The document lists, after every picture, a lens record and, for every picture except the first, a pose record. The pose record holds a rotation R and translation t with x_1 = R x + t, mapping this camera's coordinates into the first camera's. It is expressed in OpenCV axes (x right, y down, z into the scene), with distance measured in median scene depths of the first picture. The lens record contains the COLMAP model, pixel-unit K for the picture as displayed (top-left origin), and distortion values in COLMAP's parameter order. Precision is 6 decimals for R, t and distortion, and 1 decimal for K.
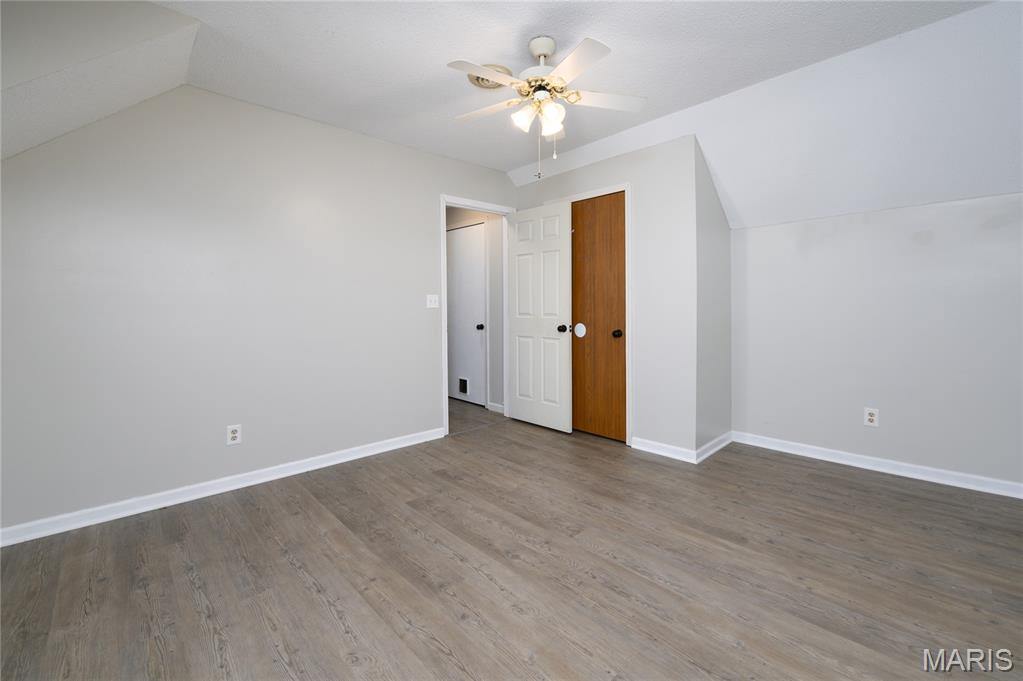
lens RADIAL K [[420.1, 0, 511.5], [0, 420.1, 340.5], [0, 0, 1]] dist [0.000119, -0.000036]
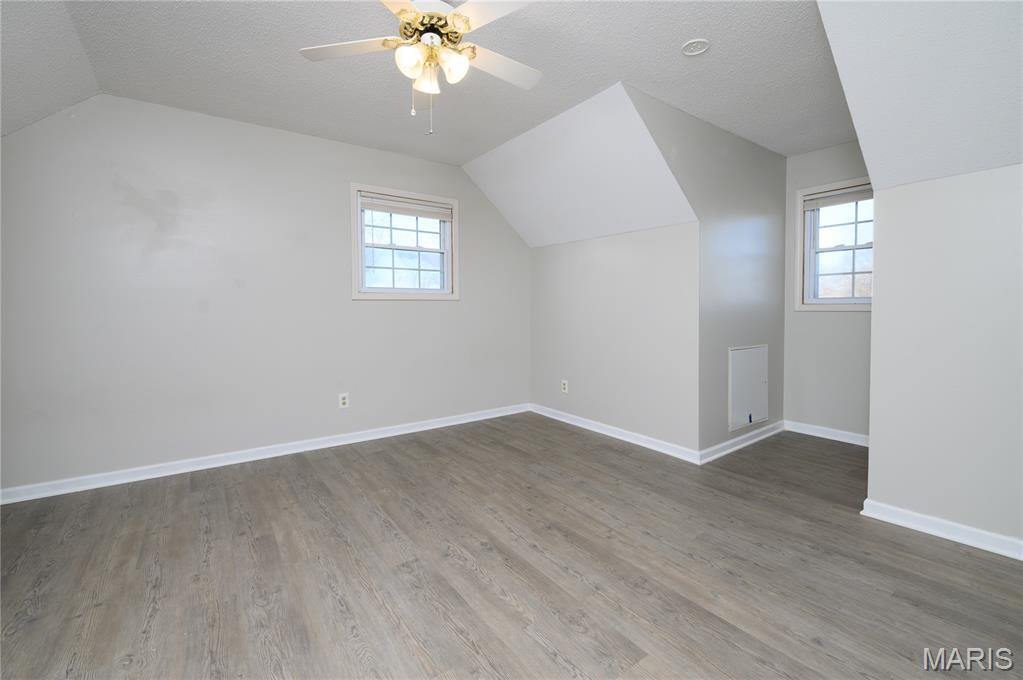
lens RADIAL K [[422.0, 0, 509.4], [0, 422.0, 305.2], [0, 0, 1]] dist [0.000064, -0.000049]
pose [[-0.992979, 0.016599, 0.117120, -0.182728], [0.024360, 0.997578, 0.065148, -0.145827], [-0.115755, 0.067543, -0.990979, 1.953156]]
